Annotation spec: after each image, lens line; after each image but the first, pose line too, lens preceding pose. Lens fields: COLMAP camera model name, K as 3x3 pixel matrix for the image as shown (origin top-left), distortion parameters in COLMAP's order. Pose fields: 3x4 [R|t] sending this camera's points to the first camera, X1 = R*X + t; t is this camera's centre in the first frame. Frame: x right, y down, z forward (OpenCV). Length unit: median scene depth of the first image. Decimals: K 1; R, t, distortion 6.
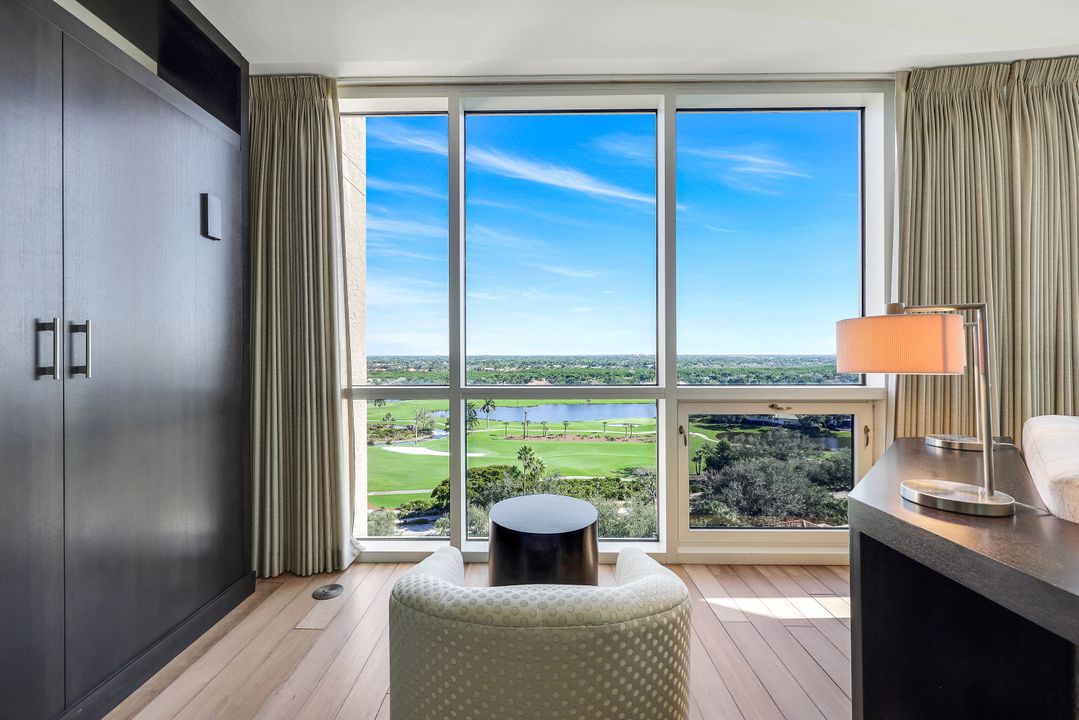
lens RADIAL K [[436.5, 0, 526.4], [0, 436.5, 344.2], [0, 0, 1]] dist [-0.001261, 0.000347]
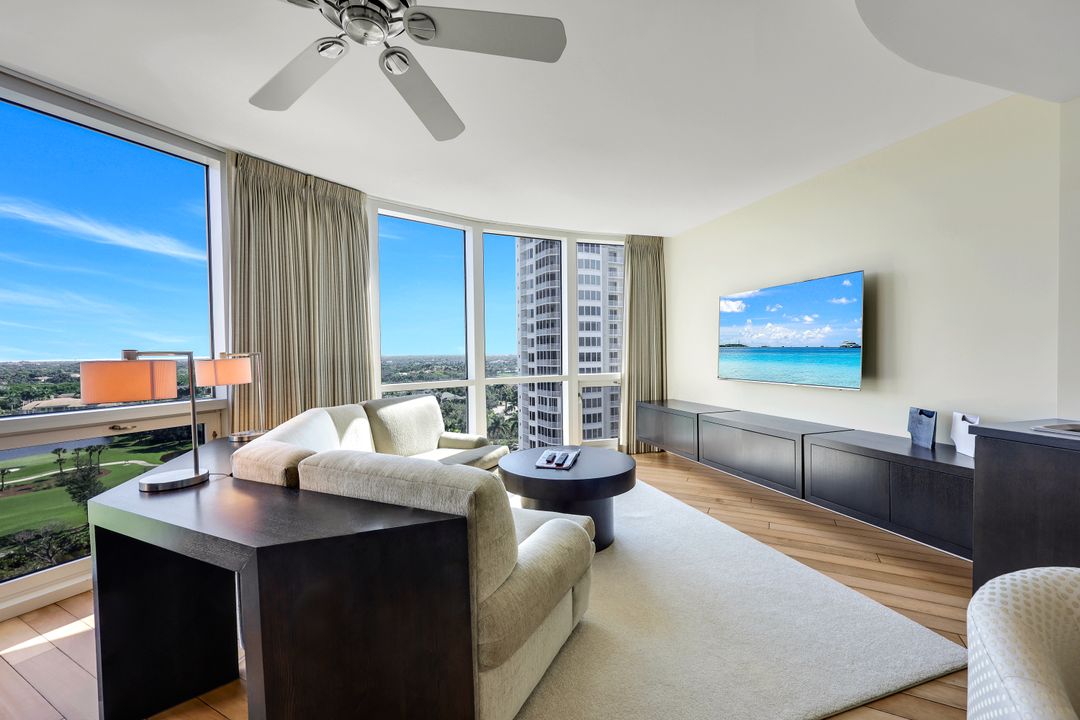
lens RADIAL K [[436.9, 0, 535.7], [0, 436.9, 360.2], [0, 0, 1]] dist [-0.001261, 0.000347]
pose [[0.433439, -0.023820, 0.900868, 0.081599], [-0.001623, 0.999628, 0.027213, -0.047611], [-0.901181, -0.013257, 0.433239, -0.350879]]
